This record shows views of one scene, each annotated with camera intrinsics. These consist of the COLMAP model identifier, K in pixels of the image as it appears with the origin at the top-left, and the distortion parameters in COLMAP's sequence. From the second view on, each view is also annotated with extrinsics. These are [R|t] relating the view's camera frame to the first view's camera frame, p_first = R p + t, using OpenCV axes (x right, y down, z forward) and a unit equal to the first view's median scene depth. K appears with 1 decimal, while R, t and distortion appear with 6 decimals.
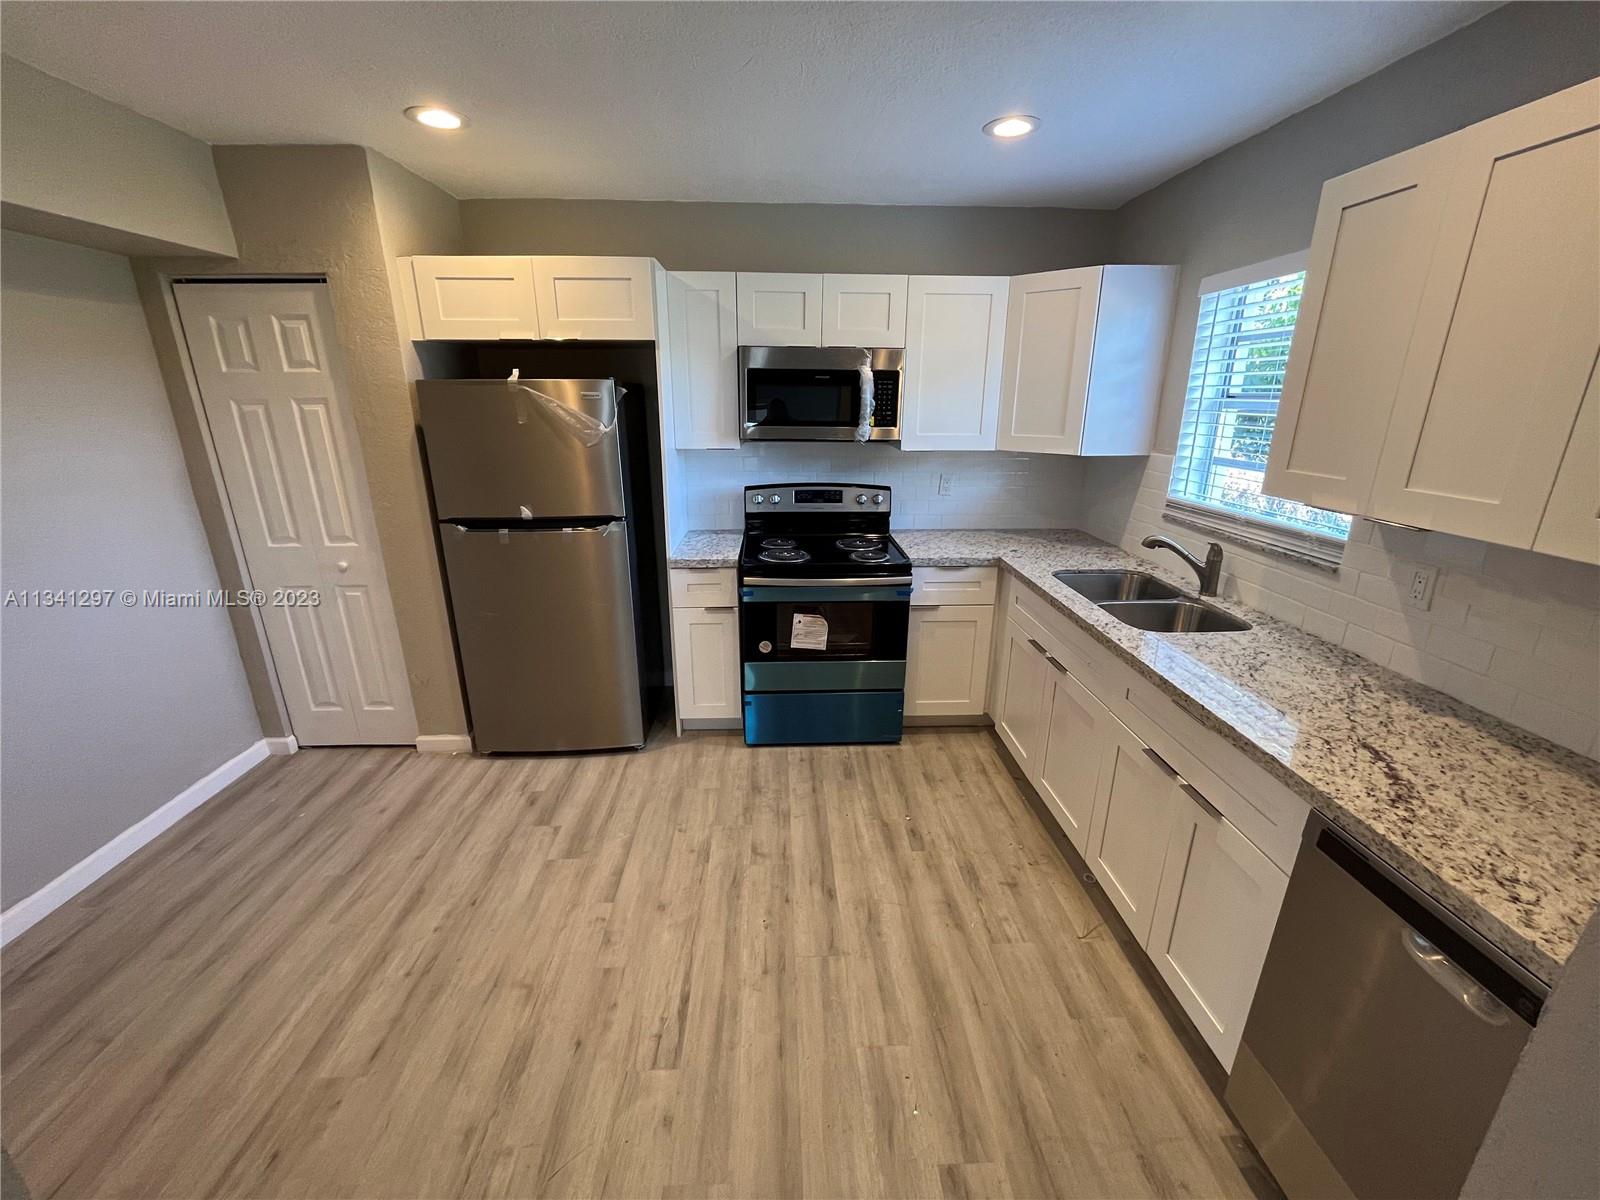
lens RADIAL K [[657.6, 0, 796.2], [0, 657.6, 603.7], [0, 0, 1]] dist [-0.002810, 0.001500]
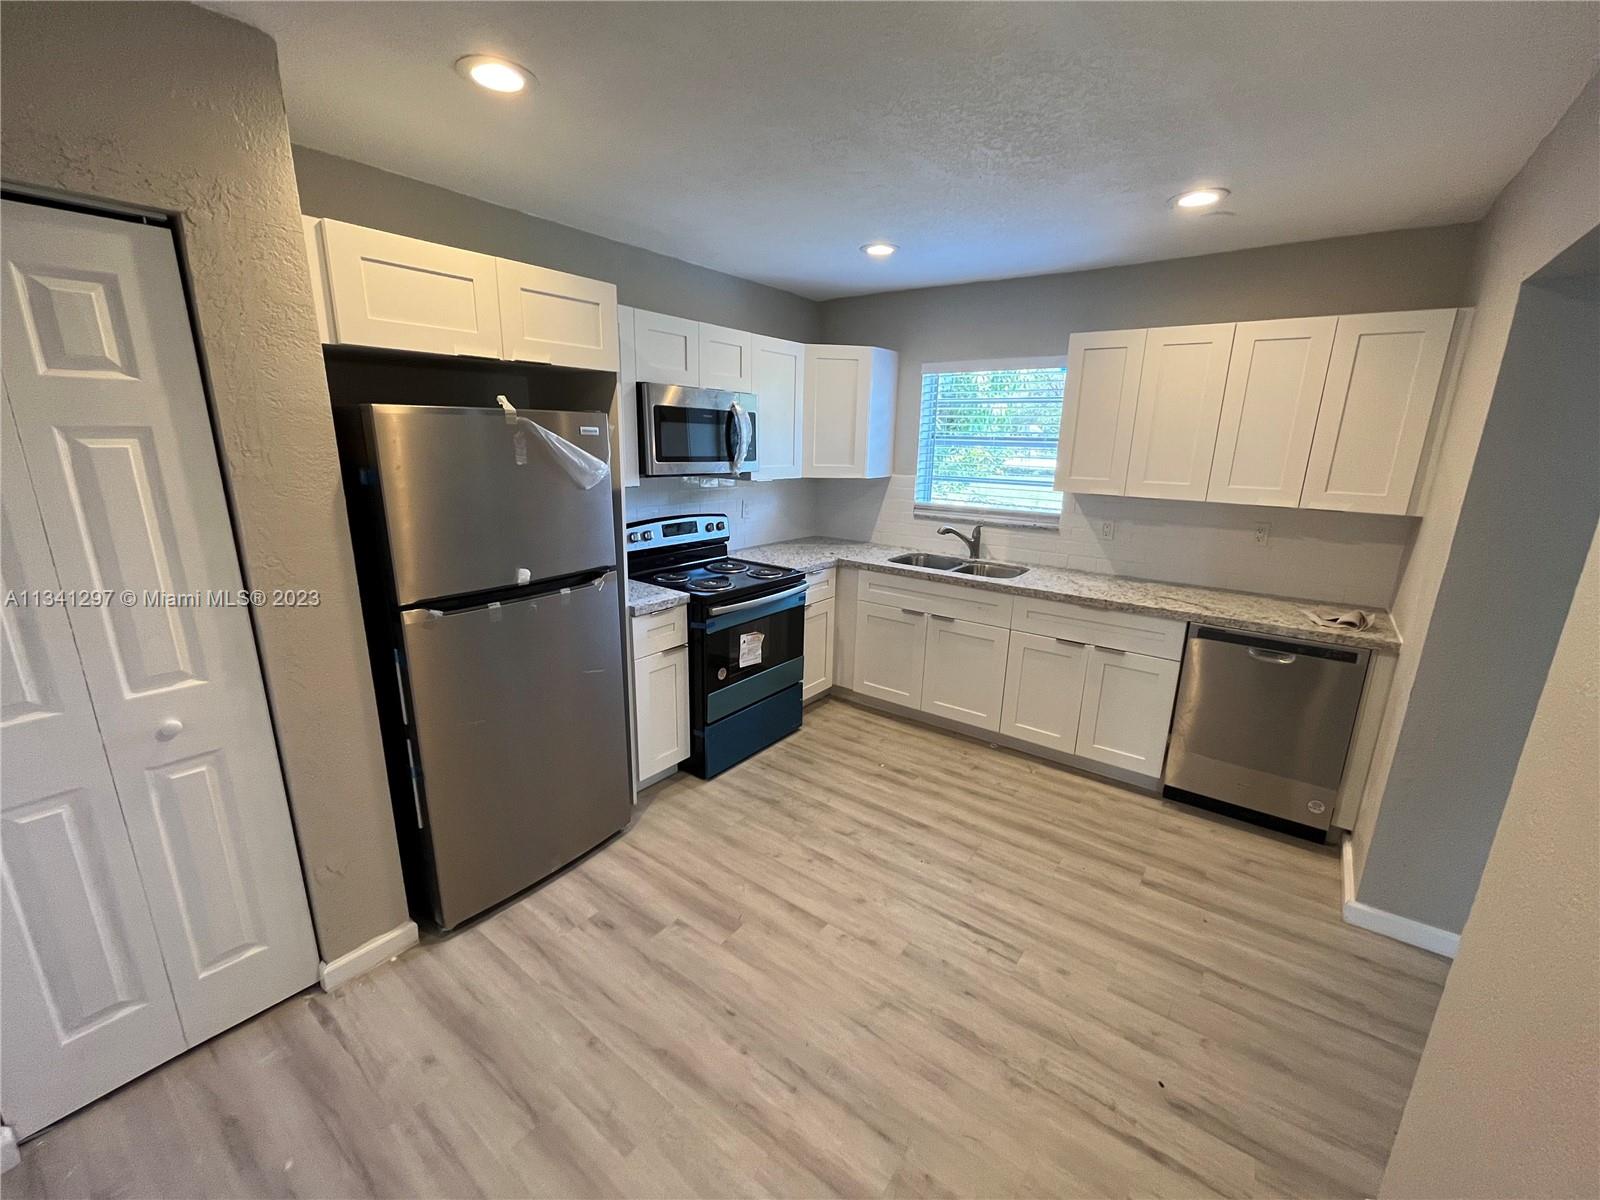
lens RADIAL K [[657.6, 0, 809.8], [0, 657.6, 603.9], [0, 0, 1]] dist [-0.002810, 0.001500]
pose [[0.622662, -0.183800, 0.760598, -0.813880], [0.219468, 0.974028, 0.055709, -0.076678], [-0.751083, 0.132239, 0.646829, 0.243570]]
